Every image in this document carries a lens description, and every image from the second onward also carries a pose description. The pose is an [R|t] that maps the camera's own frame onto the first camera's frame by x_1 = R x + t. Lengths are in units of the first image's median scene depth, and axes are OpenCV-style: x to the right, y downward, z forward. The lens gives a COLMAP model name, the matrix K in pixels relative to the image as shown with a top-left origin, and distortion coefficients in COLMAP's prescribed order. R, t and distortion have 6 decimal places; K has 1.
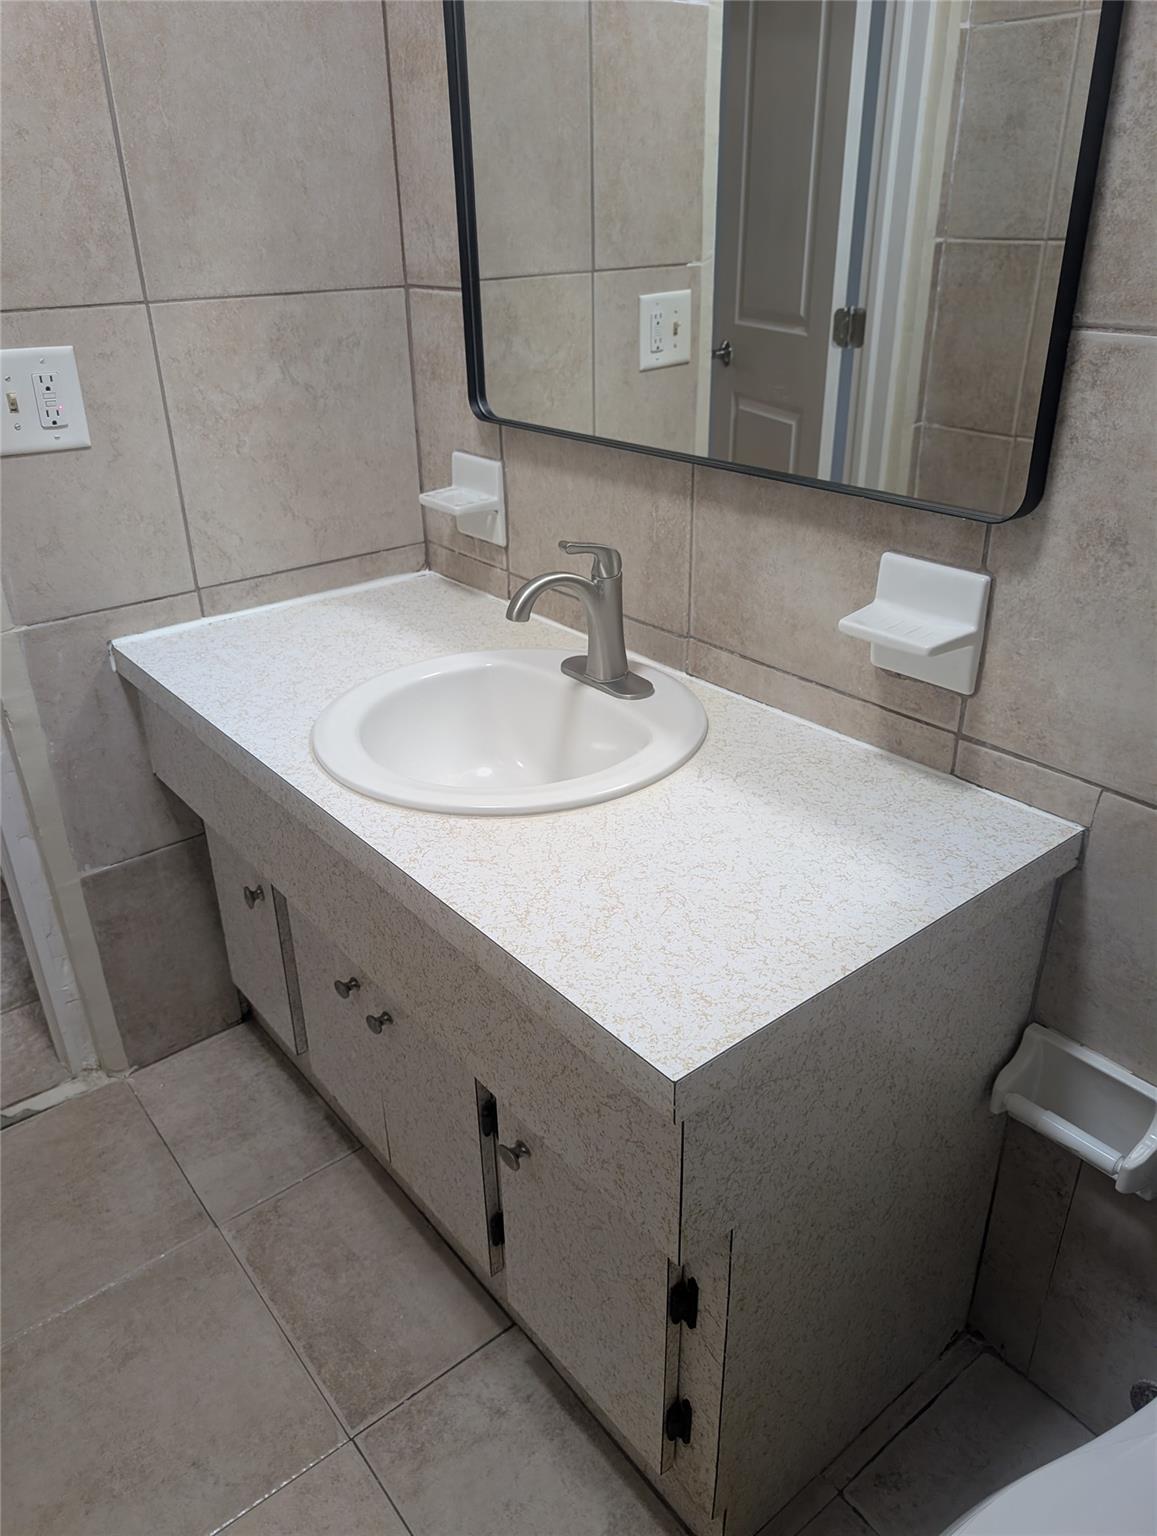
lens RADIAL K [[1160.7, 0, 616.2], [0, 1160.7, 782.8], [0, 0, 1]] dist [-0.001905, 0.000312]
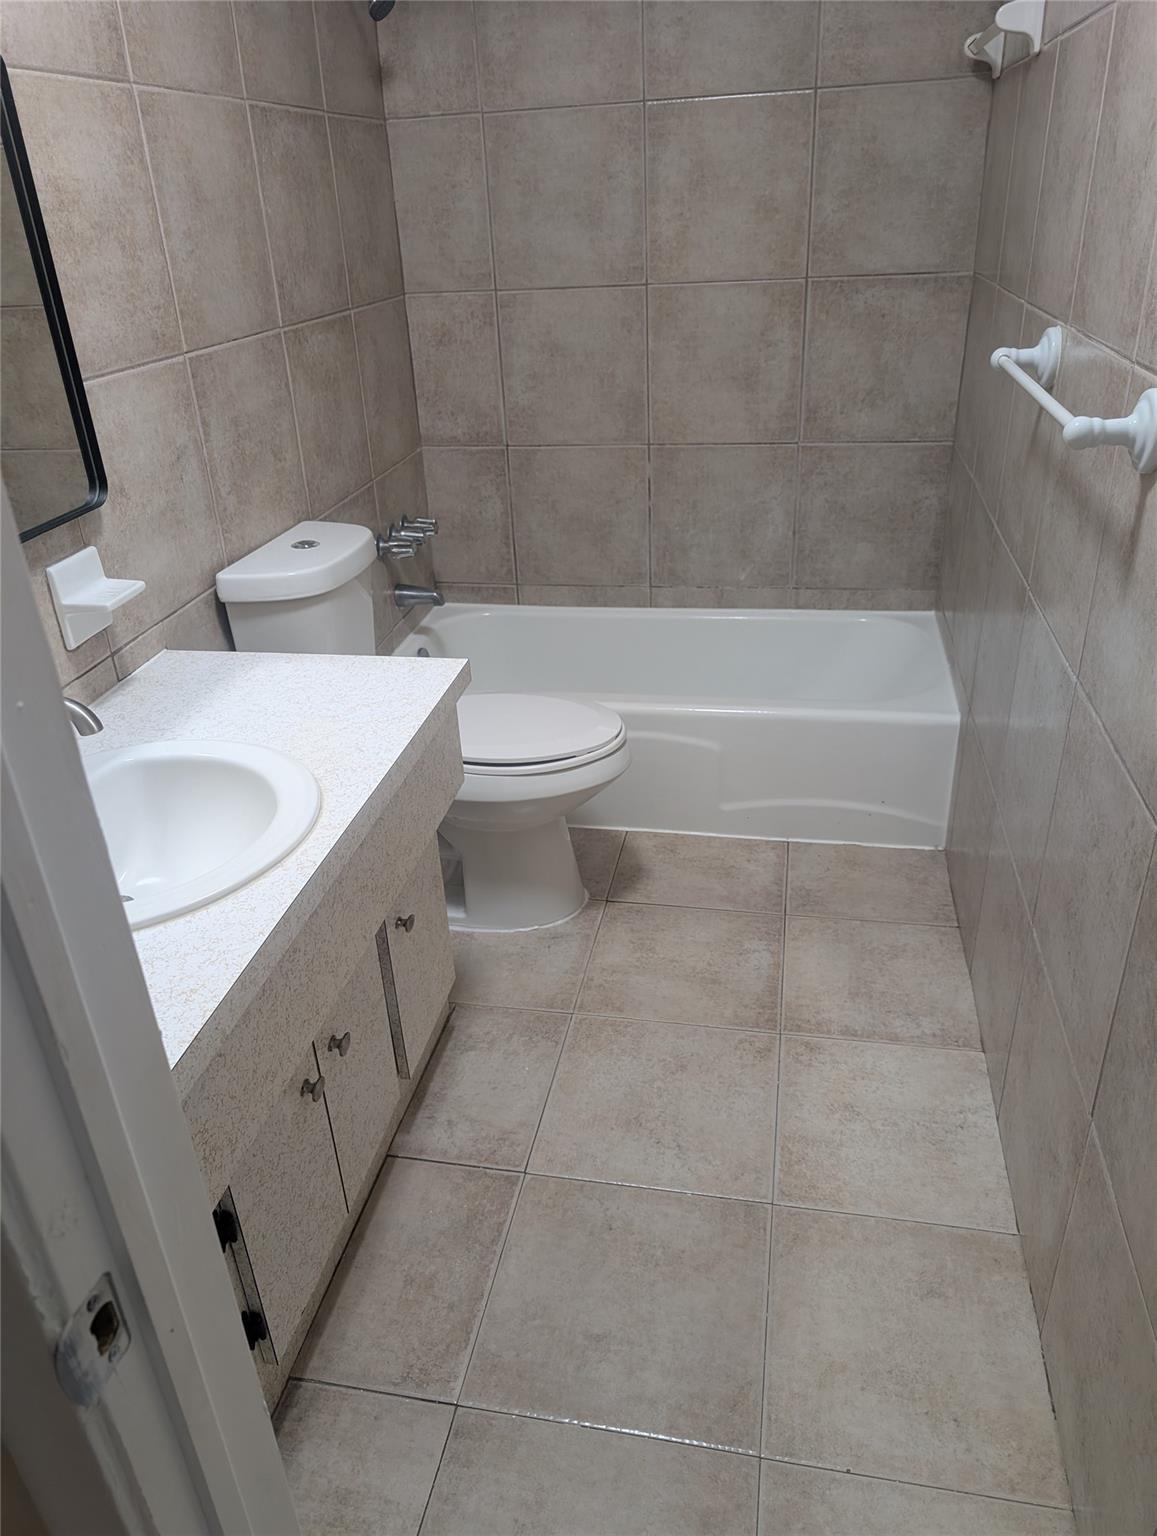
lens RADIAL K [[1093.2, 0, 578.5], [0, 1093.2, 768.0], [0, 0, 1]] dist [0.001159, -0.000004]
pose [[-0.648883, -0.305665, 0.696793, -1.000222], [0.389125, 0.653640, 0.649104, -0.554939], [-0.653860, 0.692332, -0.305194, 0.991212]]
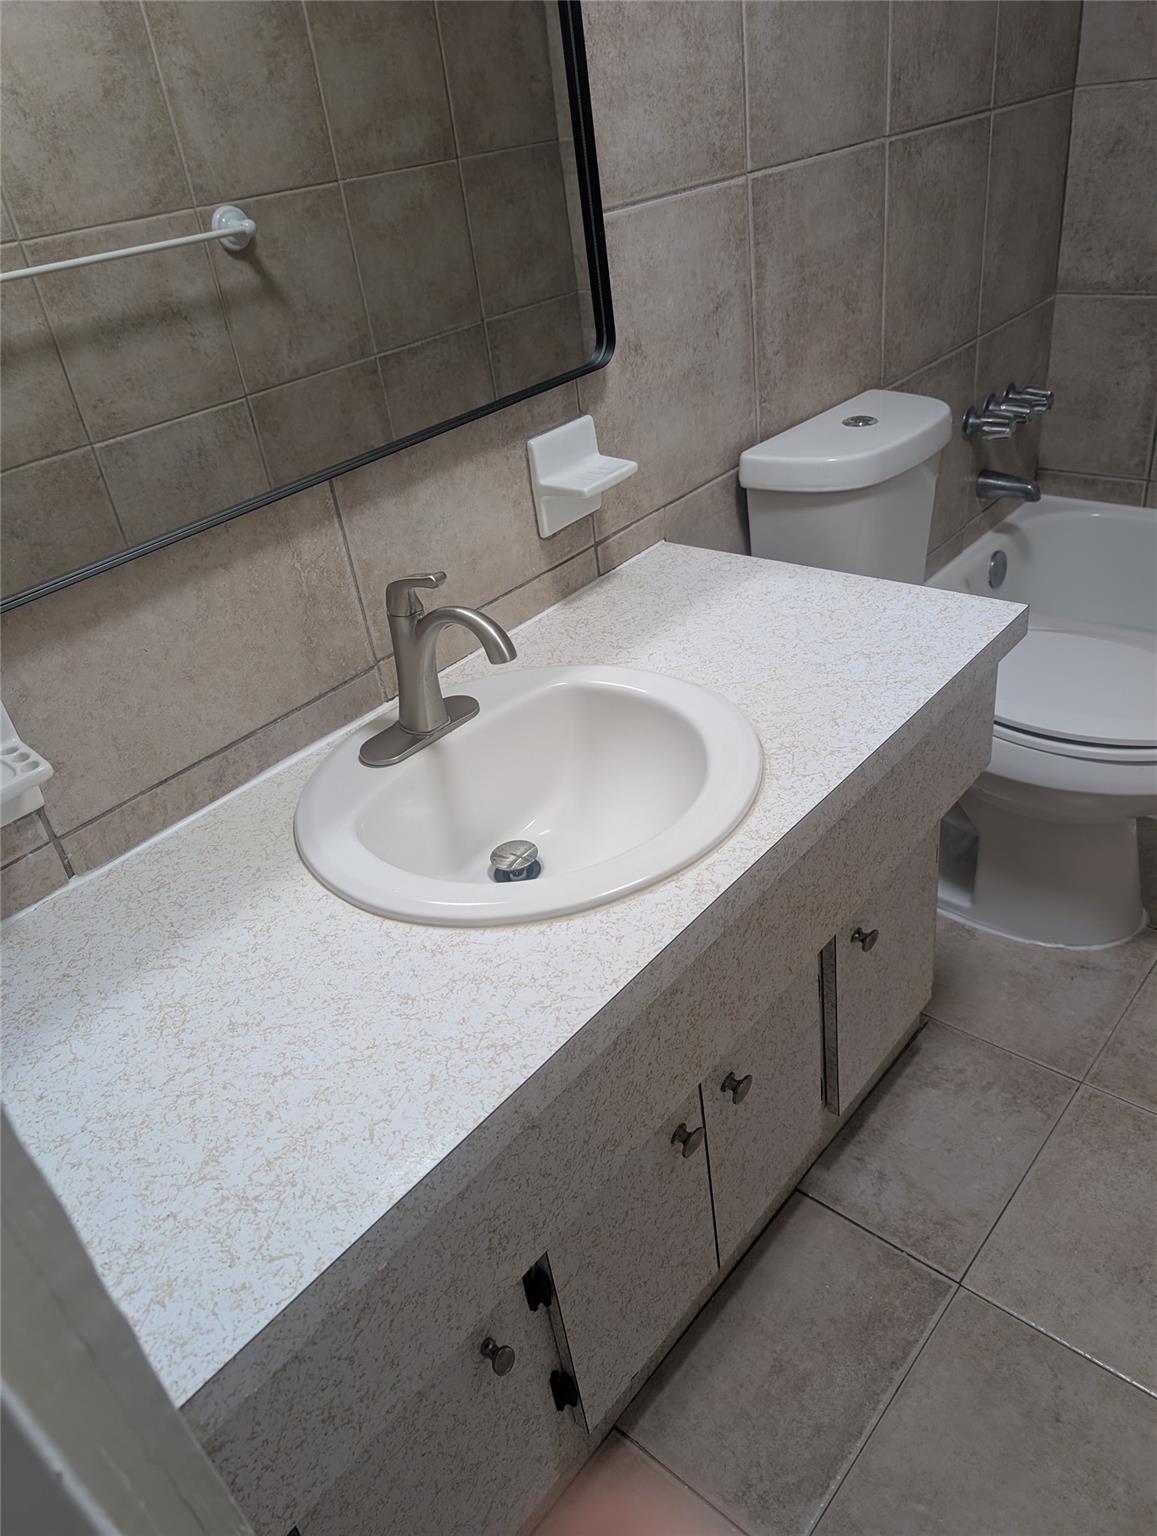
lens RADIAL K [[1093.2, 0, 578.5], [0, 1093.2, 768.0], [0, 0, 1]] dist [0.001159, -0.000004]
pose [[-0.170967, -0.483346, 0.858572, -0.777462], [0.553103, 0.674060, 0.489611, -0.425968], [-0.815381, 0.558587, 0.152099, 0.841565]]
